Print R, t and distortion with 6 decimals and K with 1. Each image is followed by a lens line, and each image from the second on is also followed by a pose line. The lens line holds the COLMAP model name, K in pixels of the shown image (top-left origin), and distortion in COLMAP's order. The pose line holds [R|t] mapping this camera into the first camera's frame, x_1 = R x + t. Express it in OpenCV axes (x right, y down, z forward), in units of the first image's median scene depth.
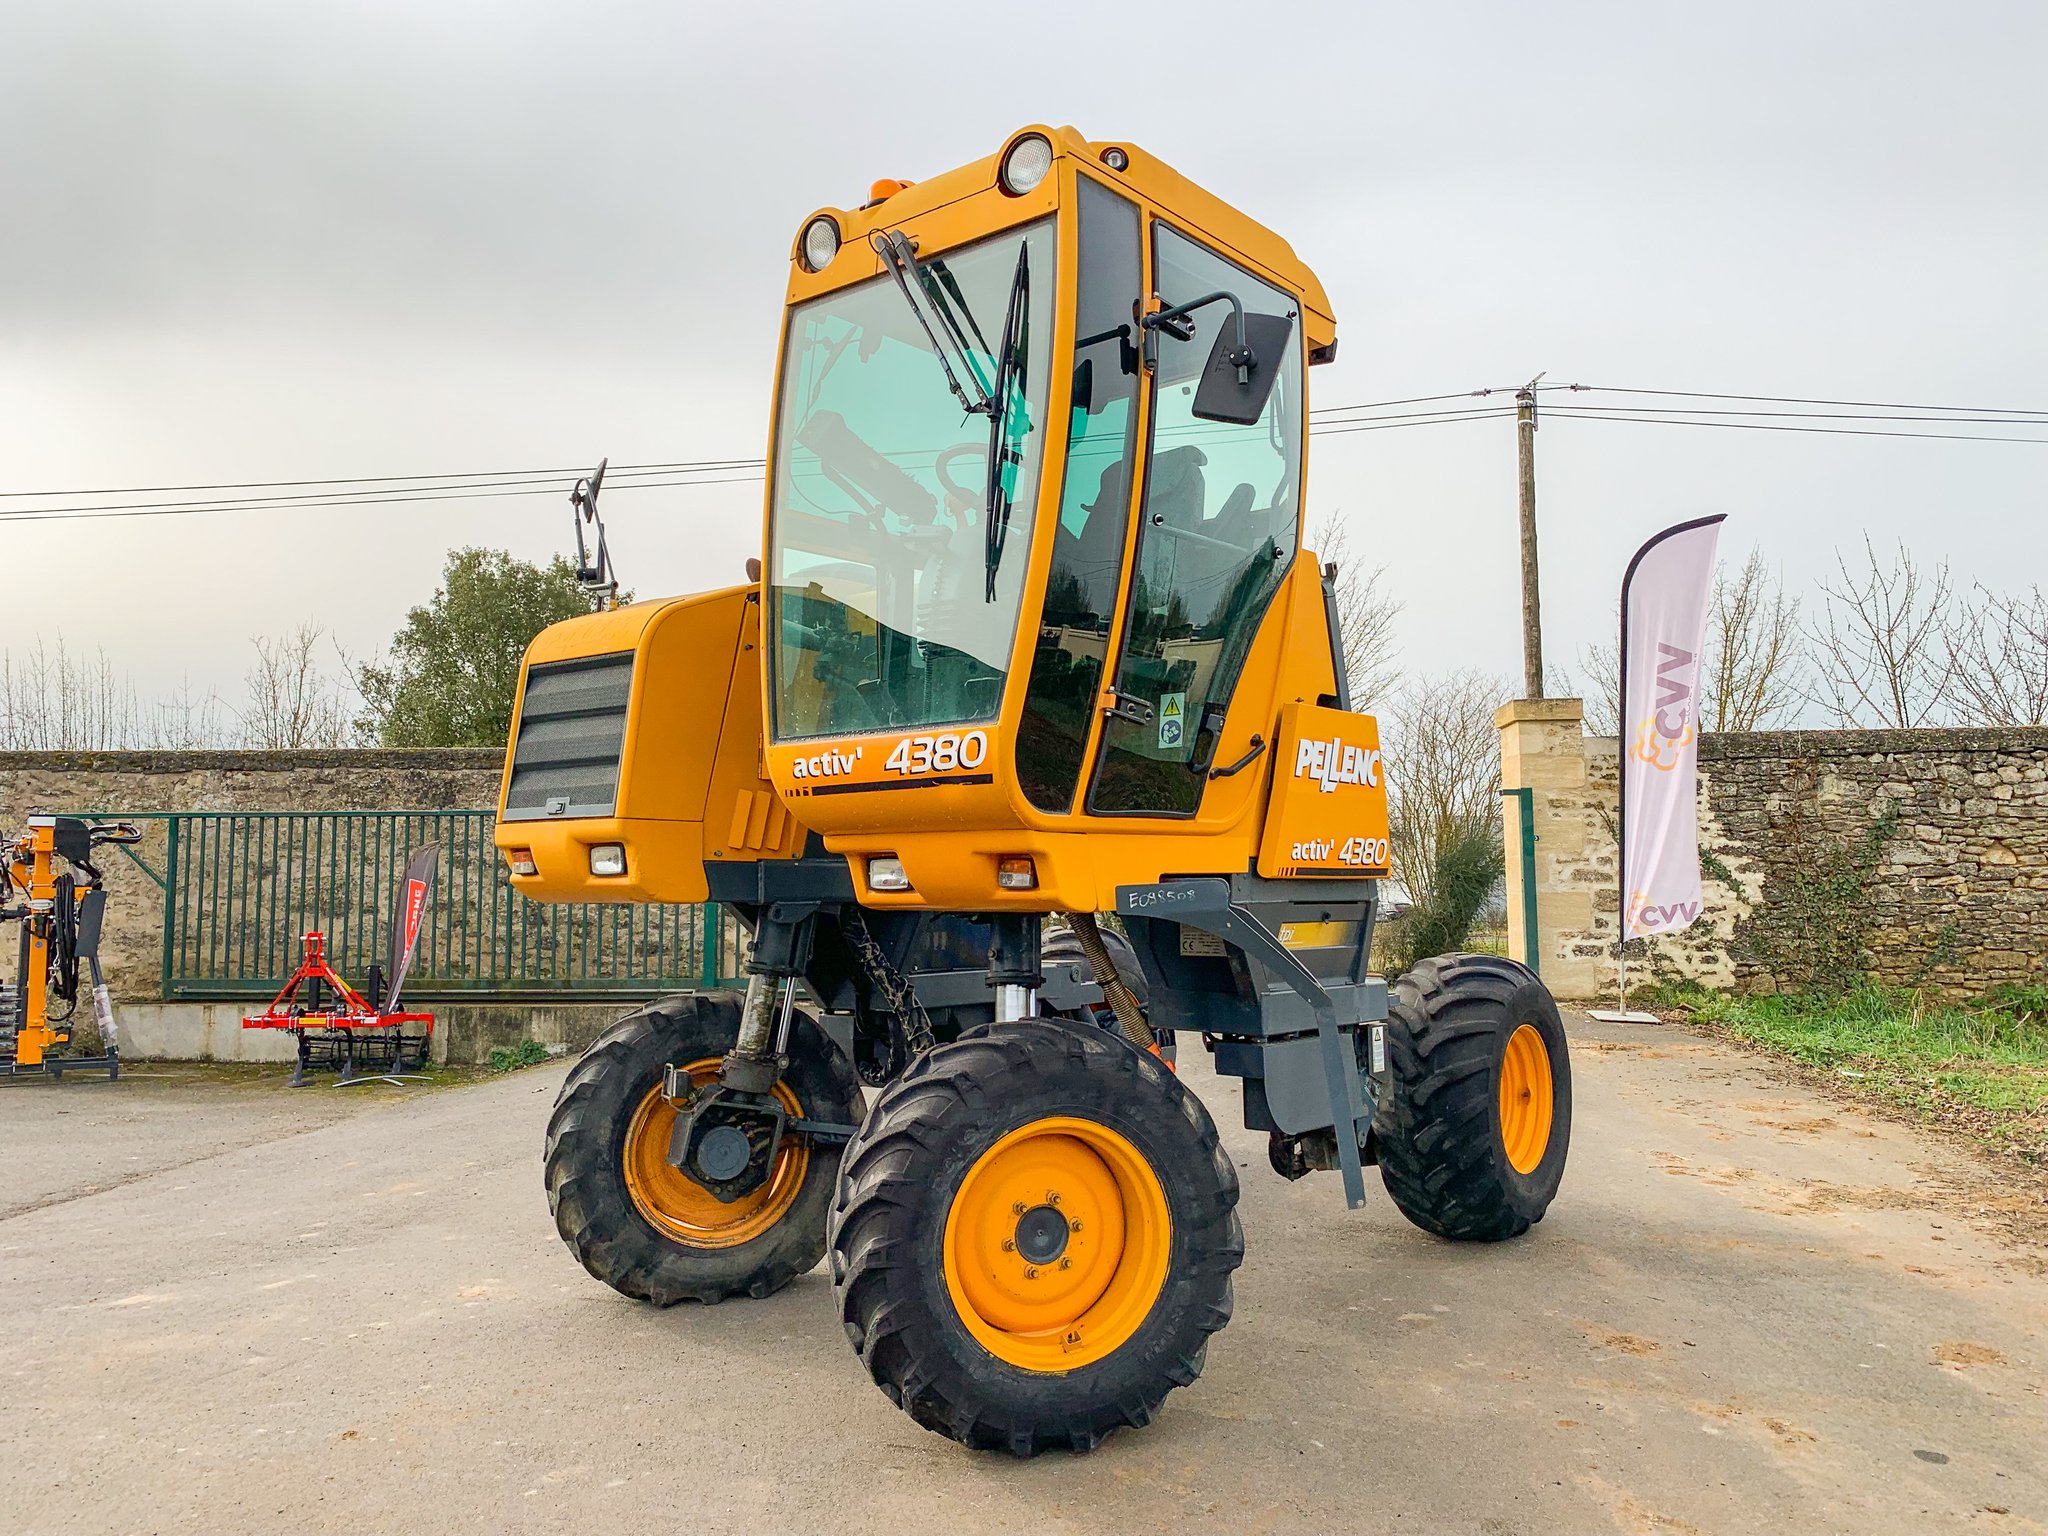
lens RADIAL K [[1588.6, 0, 1020.2], [0, 1588.6, 731.9], [0, 0, 1]] dist [0.012586, 0.000262]
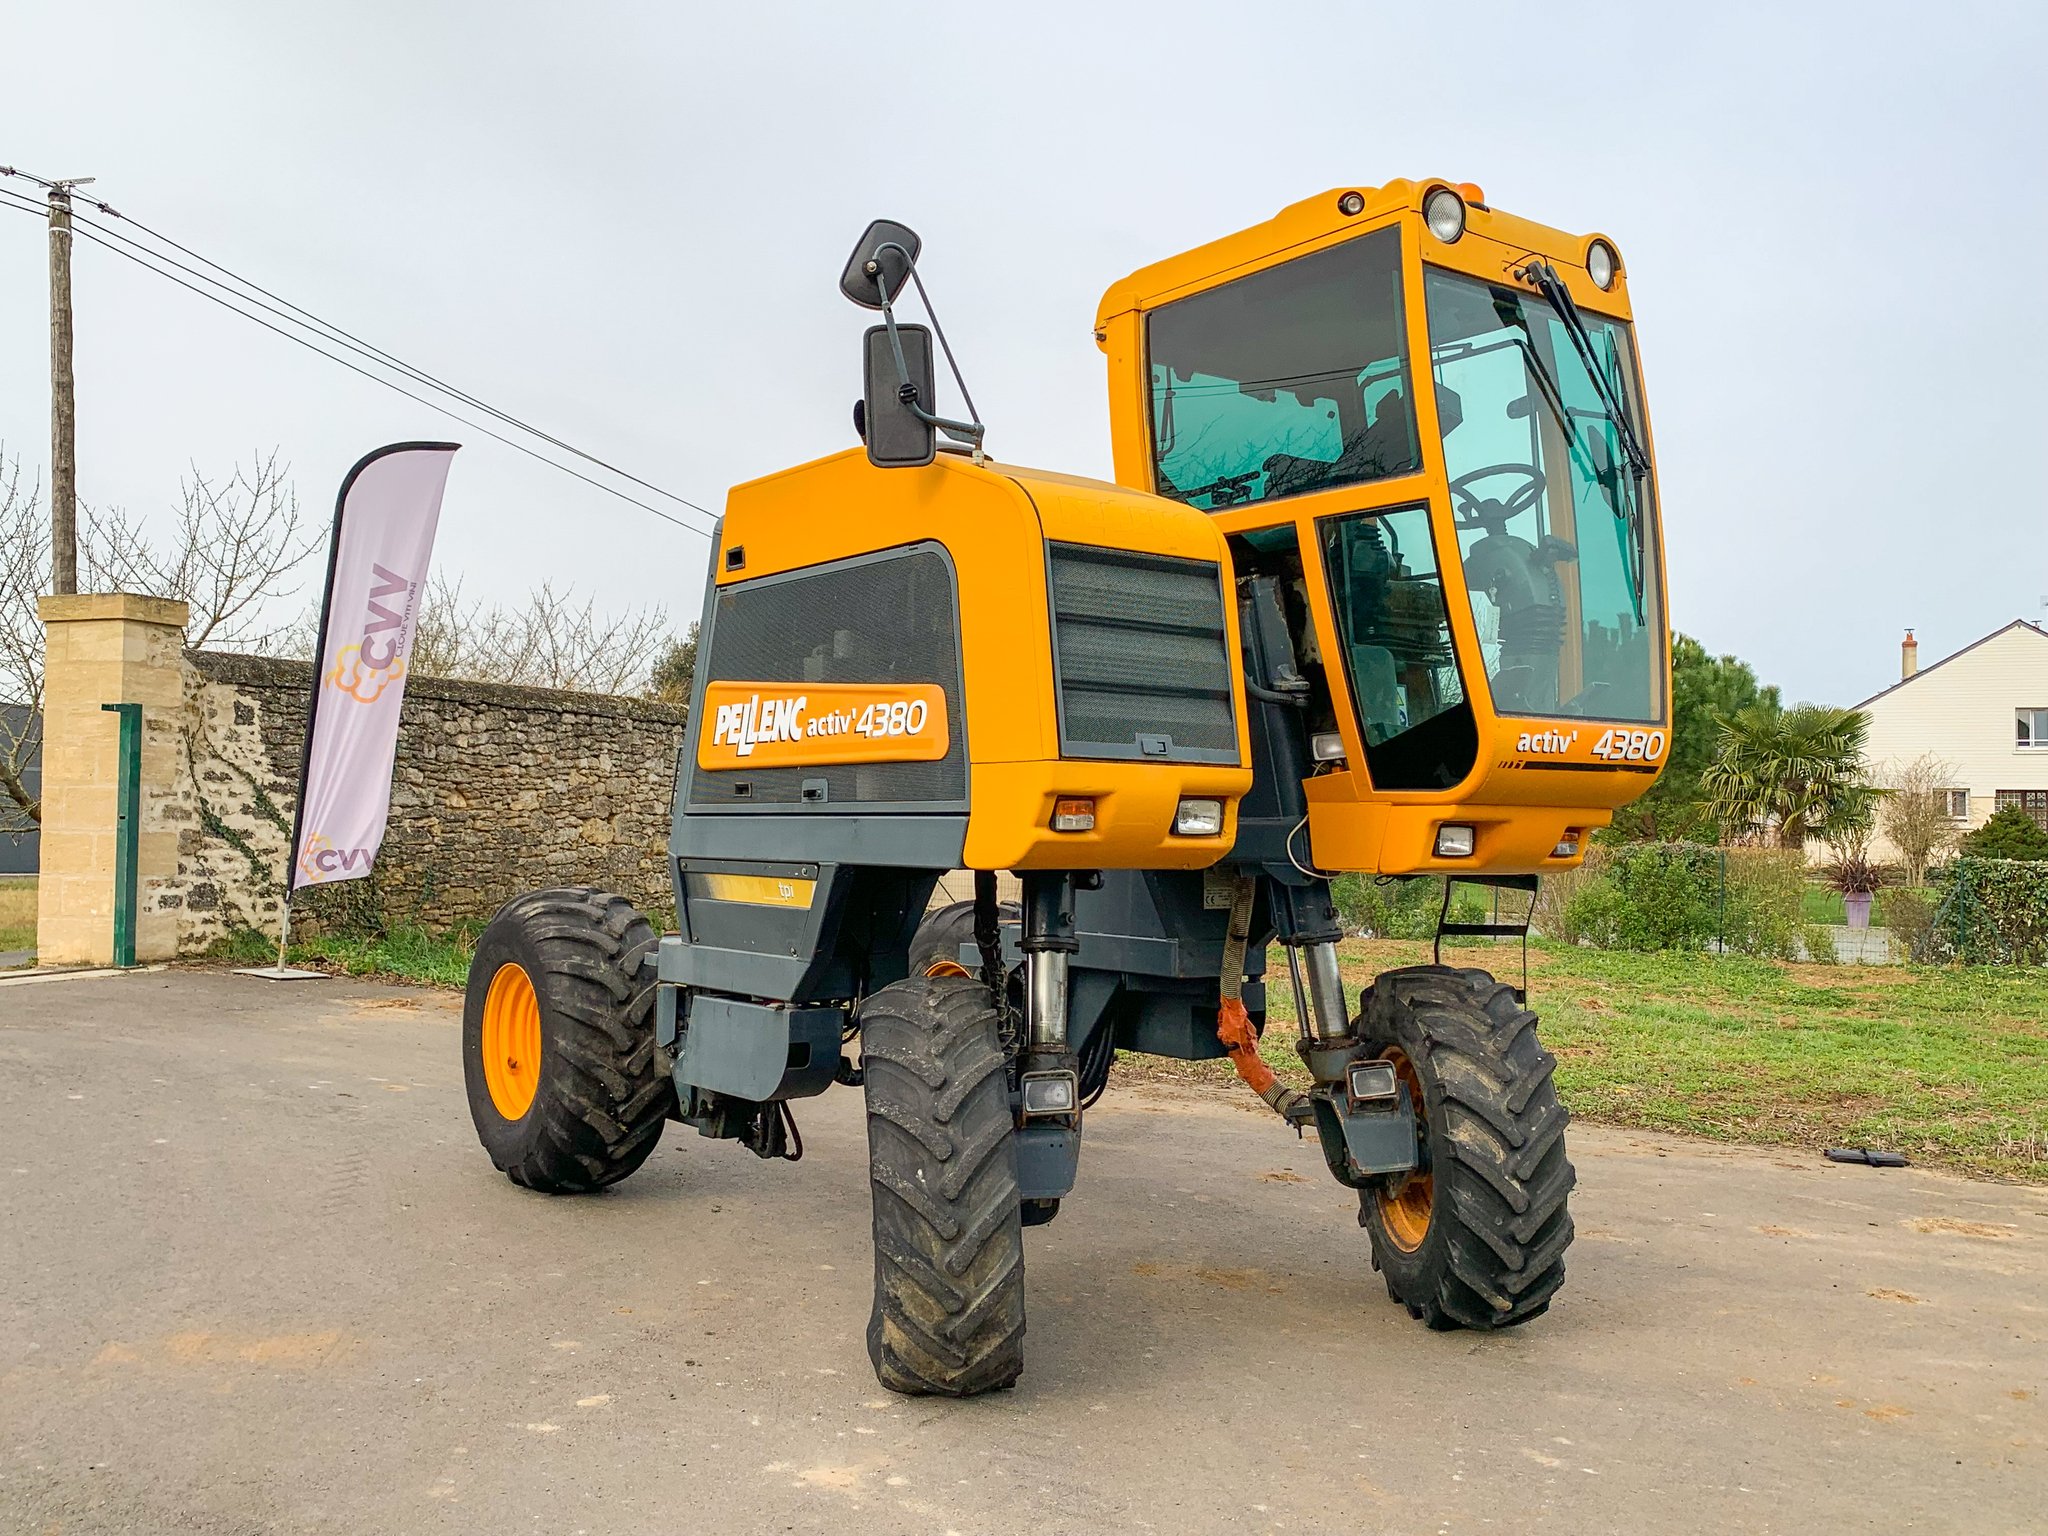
lens RADIAL K [[1764.7, 0, 1024.0], [0, 1764.7, 768.0], [0, 0, 1]] dist [0.106250, -0.223055]
pose [[0.237627, 0.038556, 0.970591, -0.503957], [-0.108759, 0.993985, -0.012858, 0.033531], [-0.965248, -0.102506, 0.240391, 0.381202]]
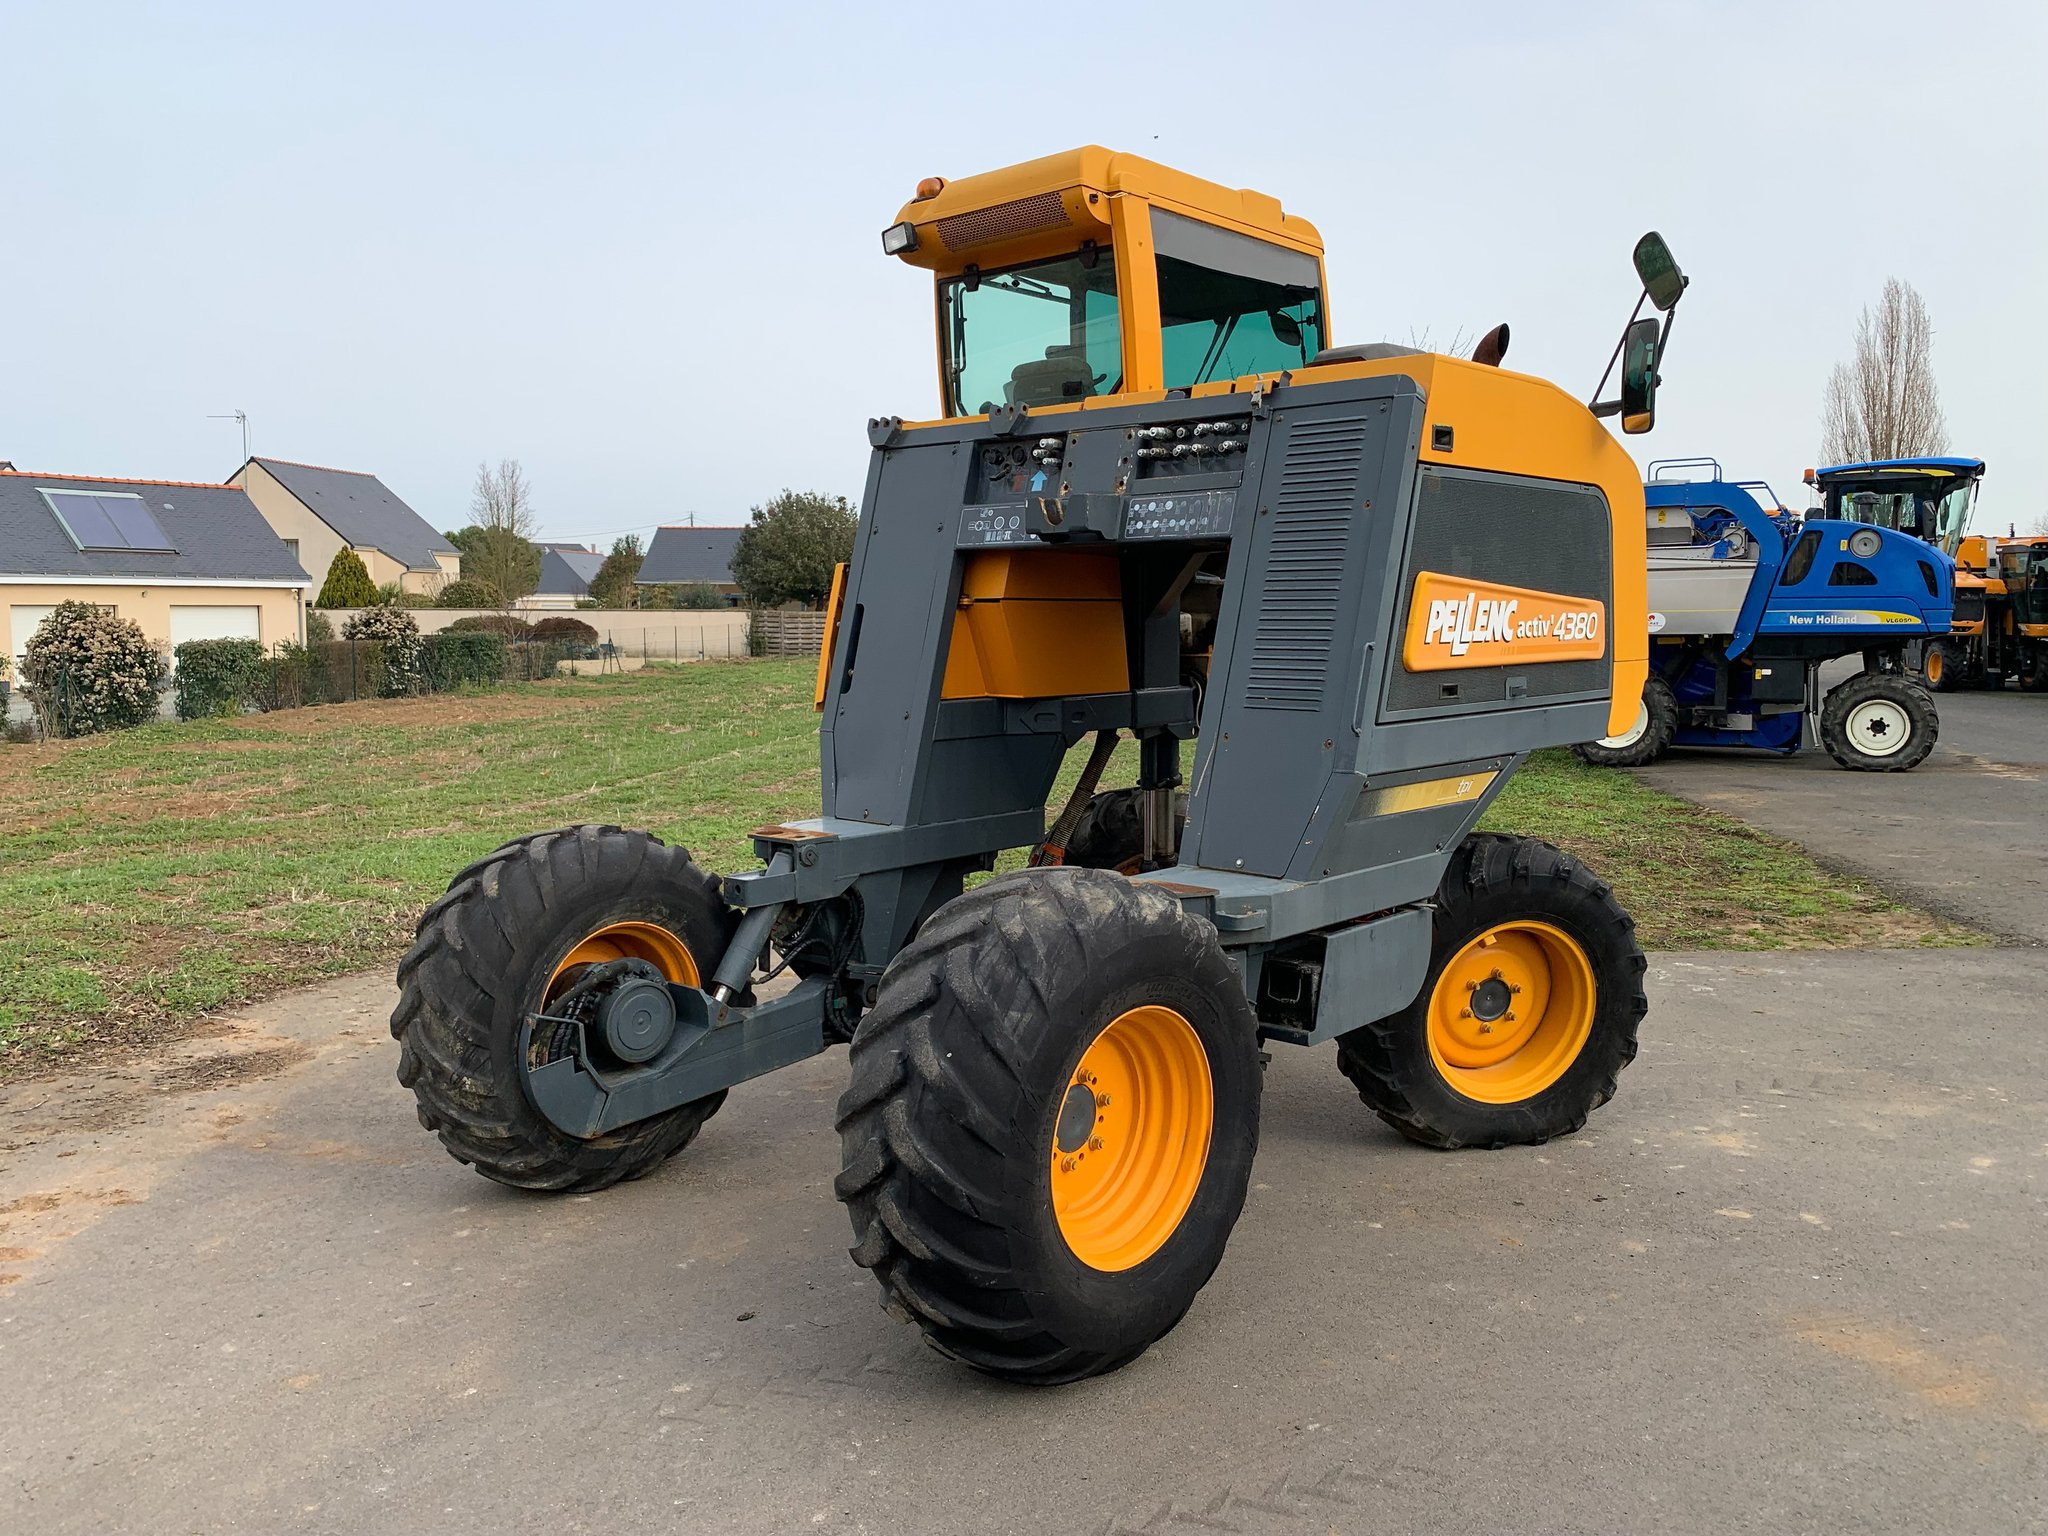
lens RADIAL K [[1544.5, 0, 1024.0], [0, 1544.5, 768.0], [0, 0, 1]] dist [0.001526, -0.001332]
pose [[-0.998453, -0.002494, 0.055539, 0.007066], [-0.002263, 0.999989, 0.004209, 0.058797], [-0.055549, 0.004077, -0.998448, 0.947184]]
